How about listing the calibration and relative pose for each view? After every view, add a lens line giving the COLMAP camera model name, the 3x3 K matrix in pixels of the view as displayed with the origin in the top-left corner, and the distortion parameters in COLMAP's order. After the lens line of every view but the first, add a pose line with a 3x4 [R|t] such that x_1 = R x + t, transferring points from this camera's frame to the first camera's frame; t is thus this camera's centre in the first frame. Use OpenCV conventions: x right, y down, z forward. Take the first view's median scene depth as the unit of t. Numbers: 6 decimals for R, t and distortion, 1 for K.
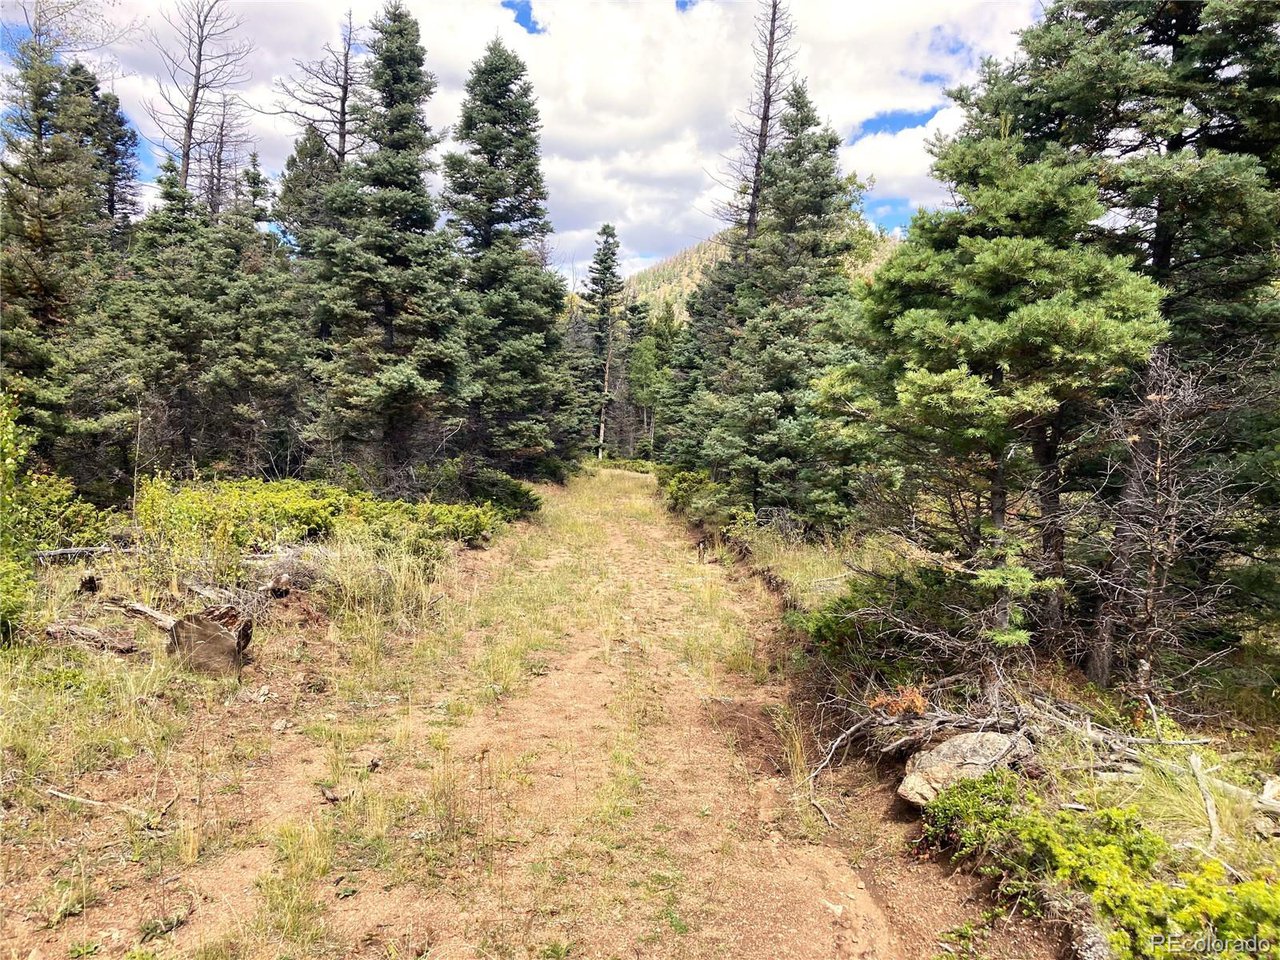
lens RADIAL K [[935.2, 0, 639.9], [0, 935.2, 478.8], [0, 0, 1]] dist [0.000381, -0.000096]
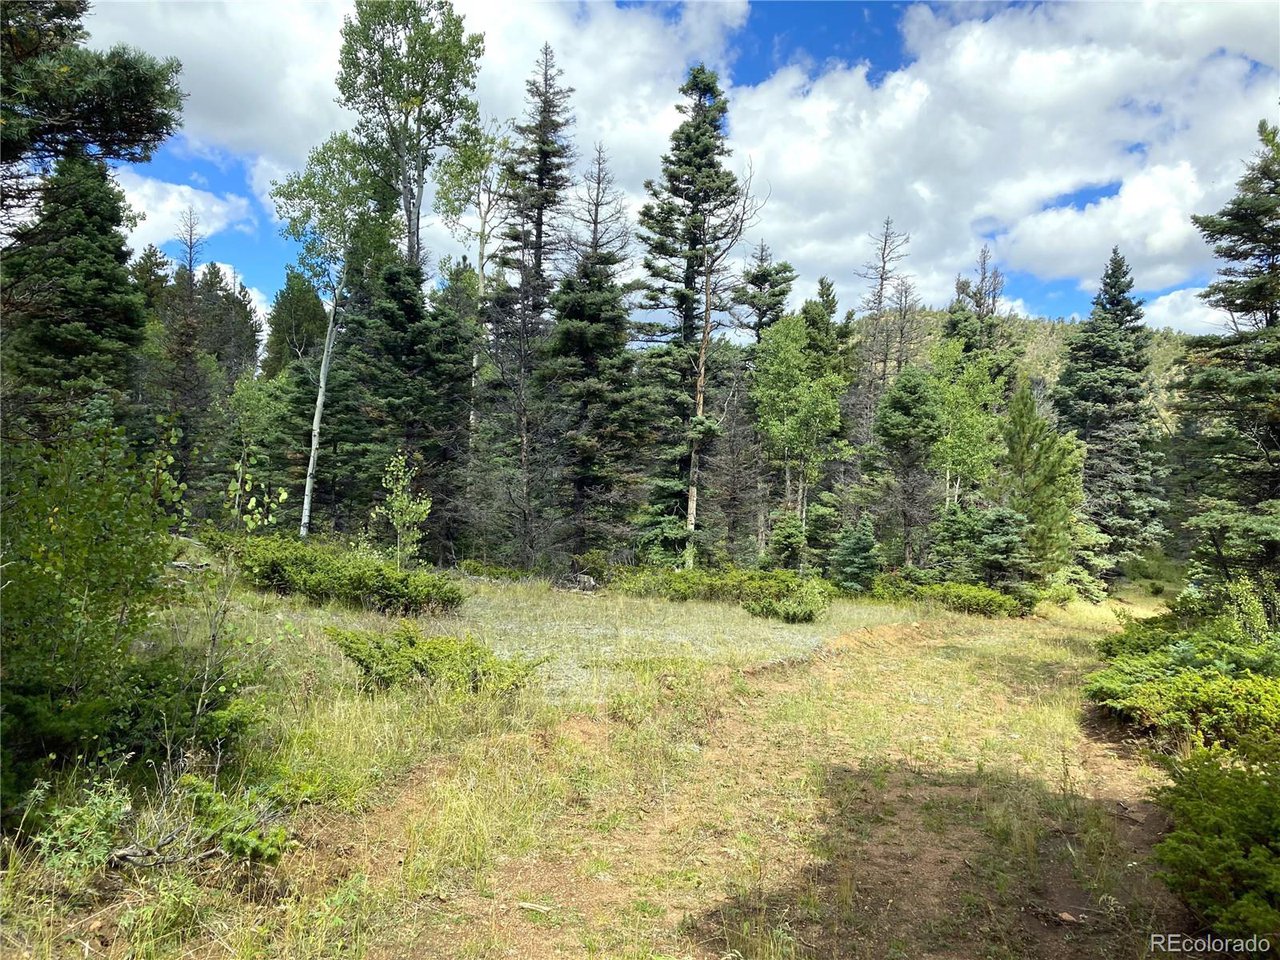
lens RADIAL K [[935.2, 0, 638.4], [0, 935.2, 480.3], [0, 0, 1]] dist [0.000381, -0.000096]
pose [[0.989252, -0.014772, -0.145469, -0.000112], [-0.001885, 0.993513, -0.113704, -0.010846], [0.146205, 0.112756, 0.982807, 0.551328]]
